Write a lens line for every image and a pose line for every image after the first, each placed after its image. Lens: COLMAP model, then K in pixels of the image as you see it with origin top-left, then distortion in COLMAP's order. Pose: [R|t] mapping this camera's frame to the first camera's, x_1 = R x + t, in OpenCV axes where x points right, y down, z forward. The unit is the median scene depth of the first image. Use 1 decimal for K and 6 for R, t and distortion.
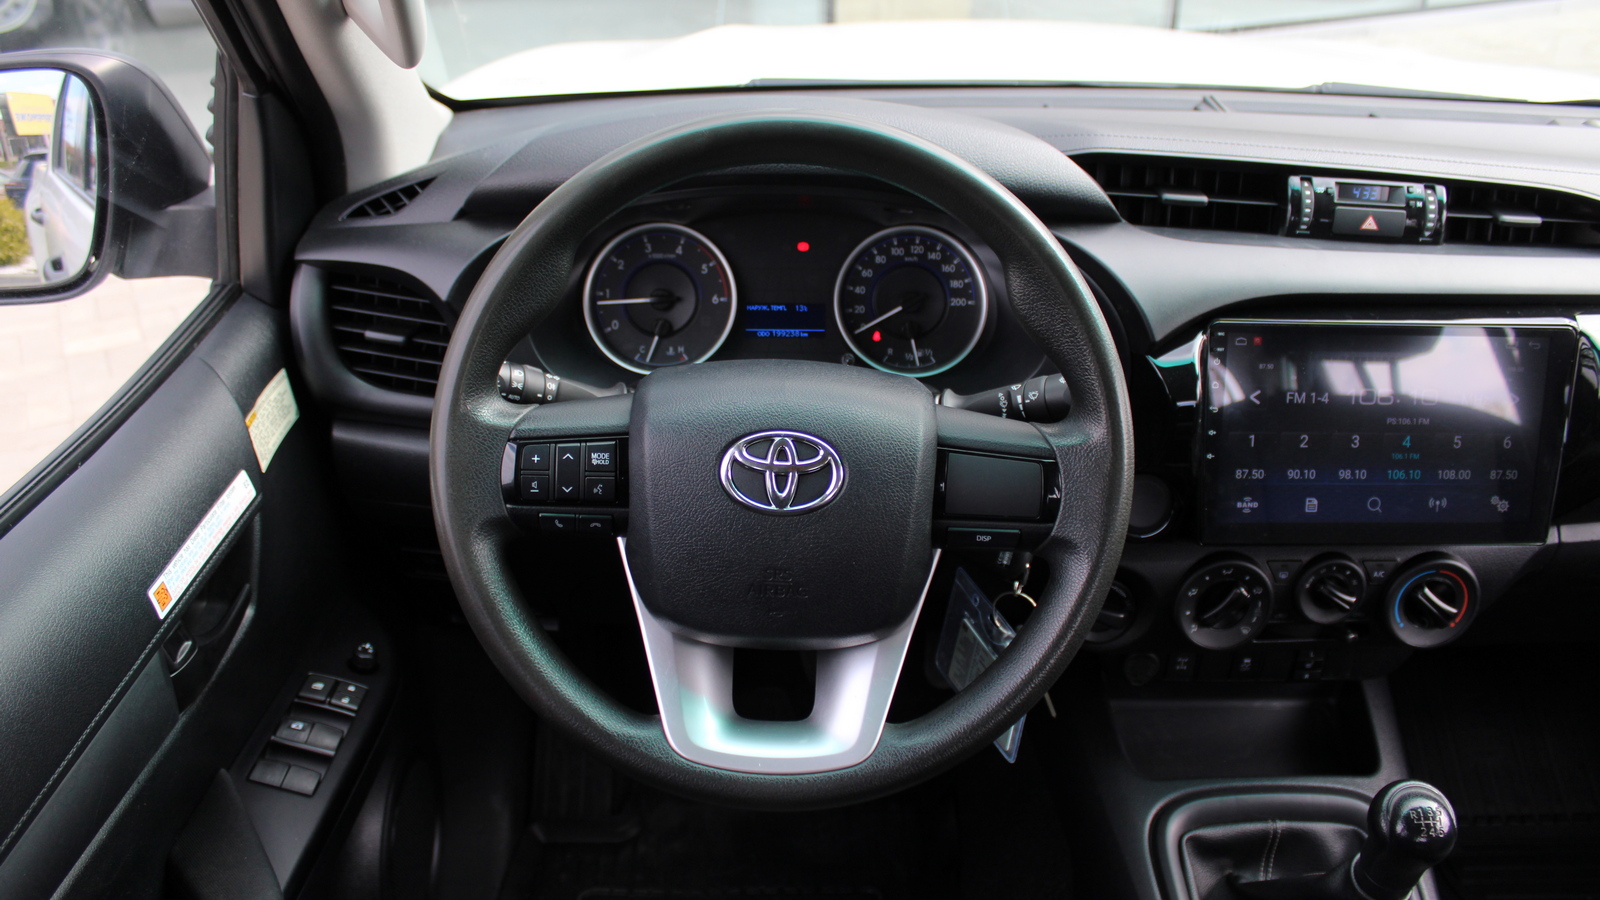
lens RADIAL K [[1320.7, 0, 799.8], [0, 1320.7, 496.3], [0, 0, 1]] dist [-0.157684, 0.148117]
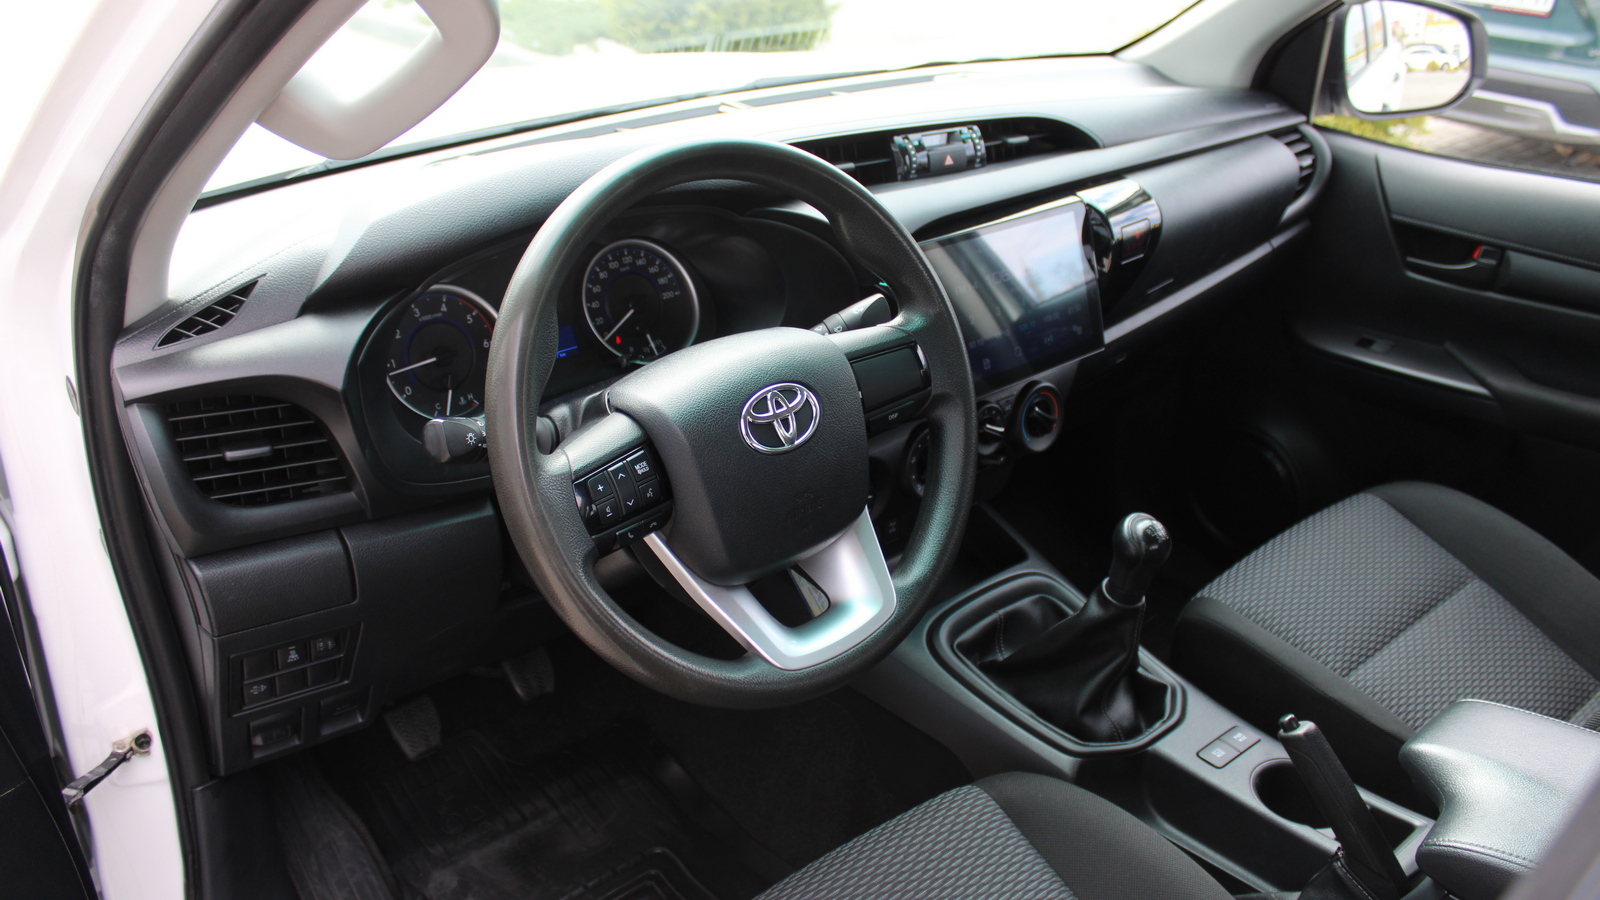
lens RADIAL K [[1320.7, 0, 799.8], [0, 1320.7, 496.3], [0, 0, 1]] dist [-0.157684, 0.148117]
pose [[0.763790, -0.310471, 0.565891, -0.519892], [0.329156, 0.941505, 0.072282, -0.023852], [-0.555231, 0.131058, 0.821305, -0.015119]]
